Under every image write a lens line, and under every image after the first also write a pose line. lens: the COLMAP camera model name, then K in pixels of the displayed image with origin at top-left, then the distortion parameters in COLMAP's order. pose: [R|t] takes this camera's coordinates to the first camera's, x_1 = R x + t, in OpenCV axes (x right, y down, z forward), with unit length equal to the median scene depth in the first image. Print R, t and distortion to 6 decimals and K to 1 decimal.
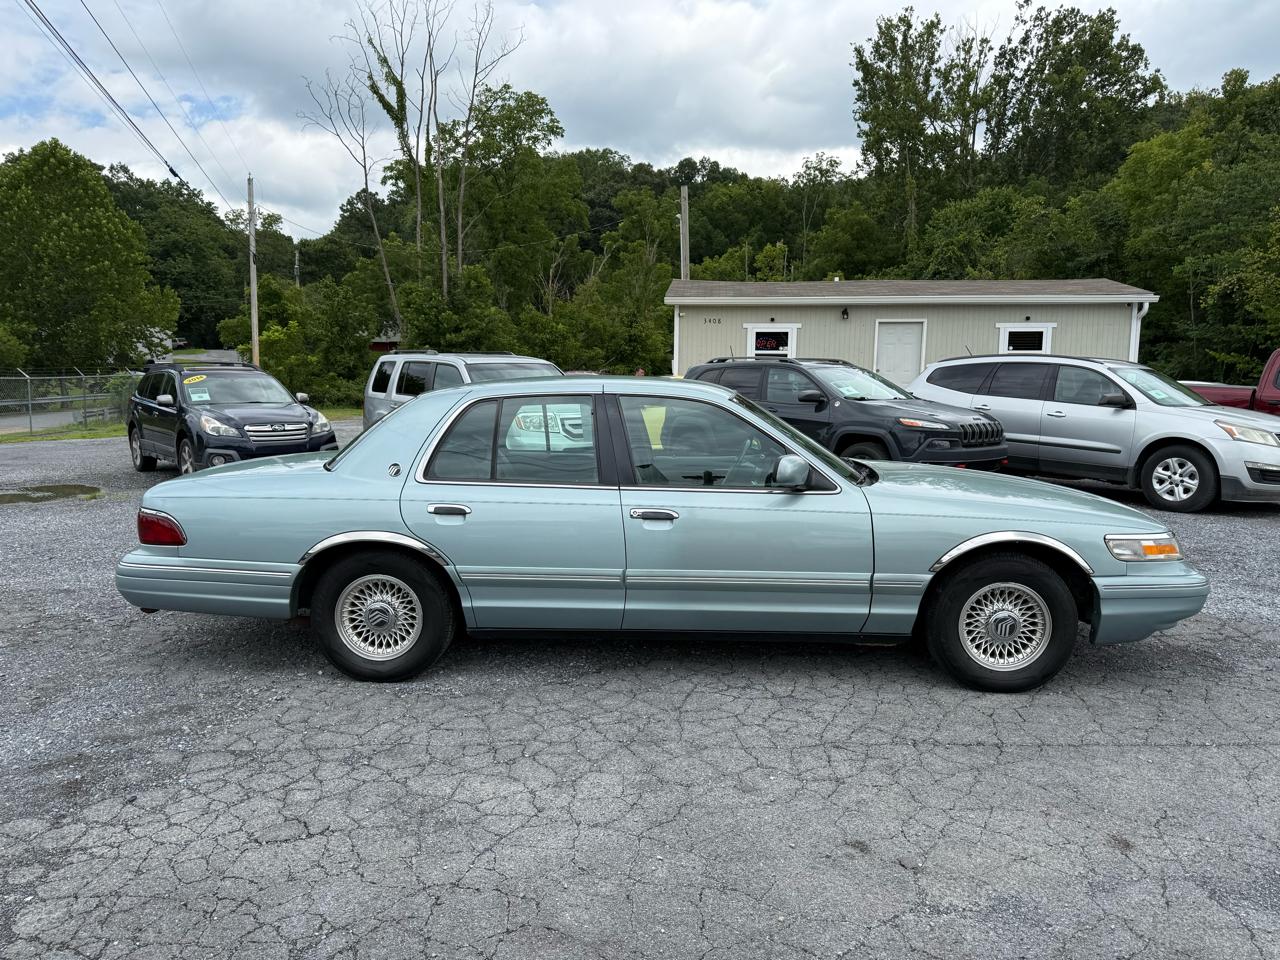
lens RADIAL K [[895.6, 0, 643.0], [0, 895.6, 494.7], [0, 0, 1]] dist [0.057338, -0.069911]
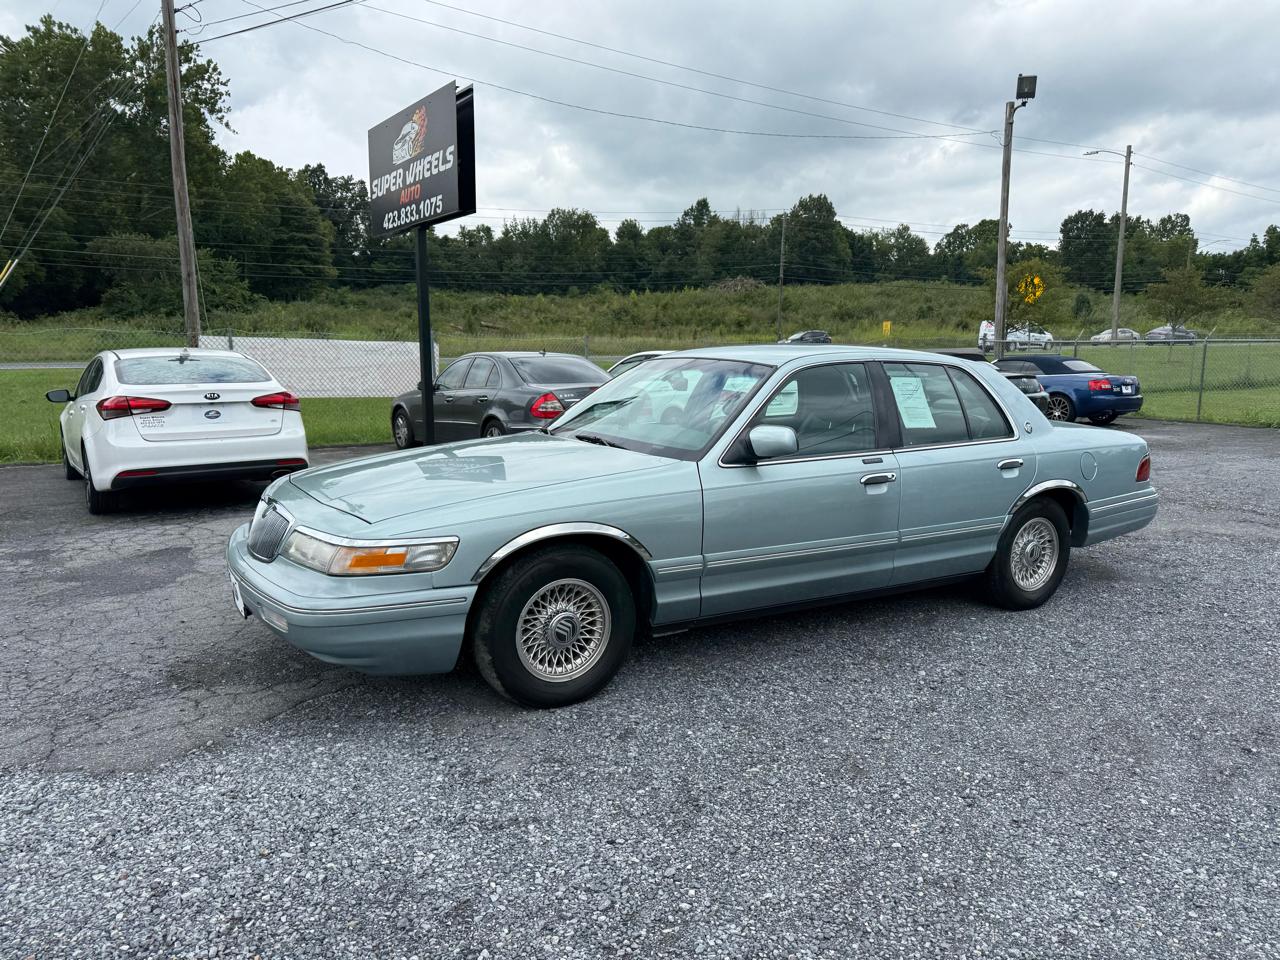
lens RADIAL K [[895.6, 0, 643.1], [0, 895.6, 492.7], [0, 0, 1]] dist [0.057338, -0.069911]
pose [[-0.827670, 0.076555, -0.555968, 0.354301], [-0.082938, 0.963090, 0.256085, -0.110880], [0.555052, 0.258065, -0.790772, 0.905720]]
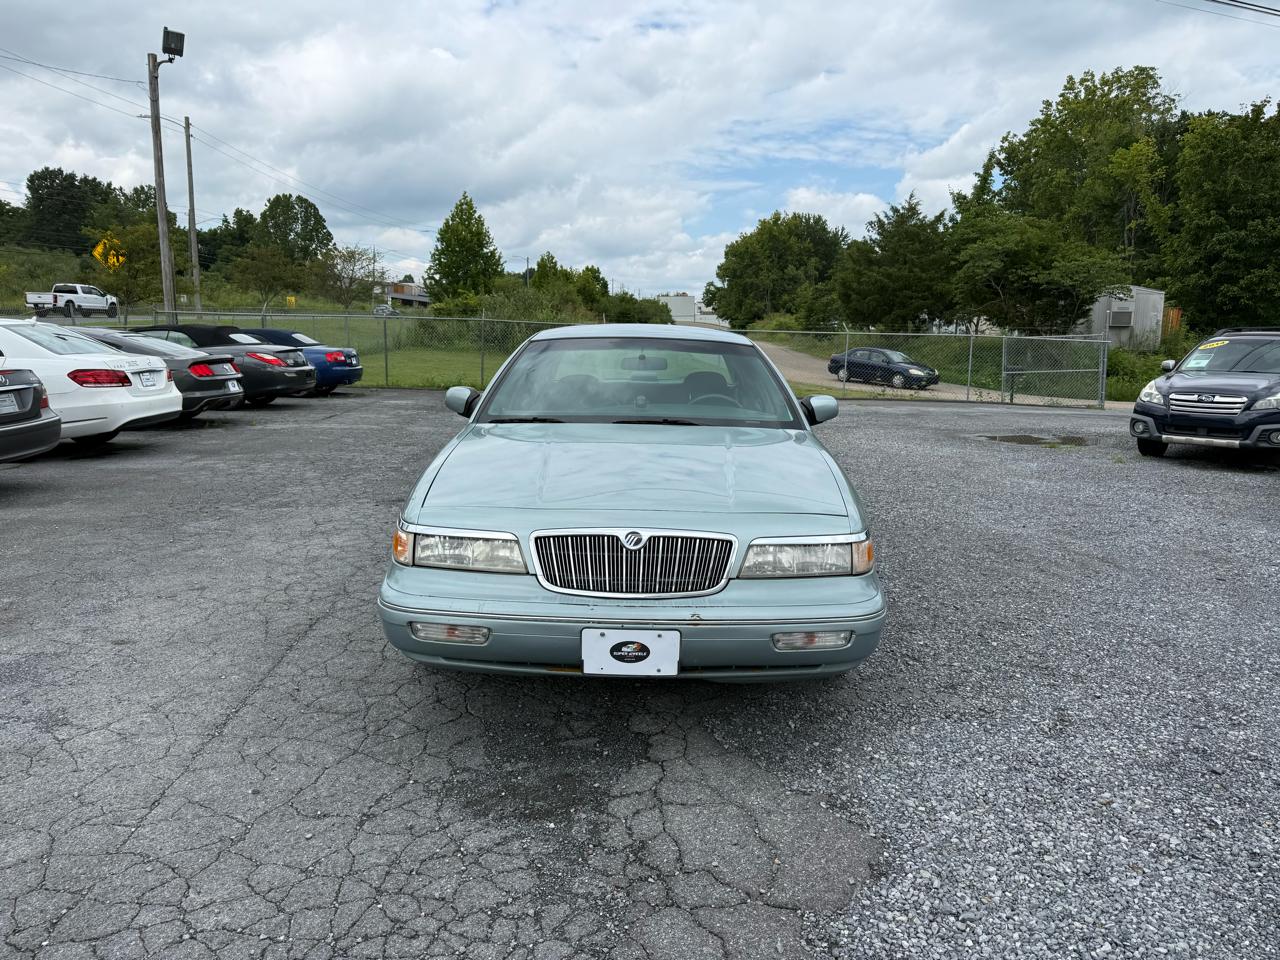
lens RADIAL K [[895.6, 0, 648.1], [0, 895.6, 486.6], [0, 0, 1]] dist [0.057338, -0.069911]
pose [[0.048883, 0.162274, -0.985534, 0.564065], [-0.146762, 0.977171, 0.153618, -0.055351], [0.987963, 0.137129, 0.071583, 0.492843]]
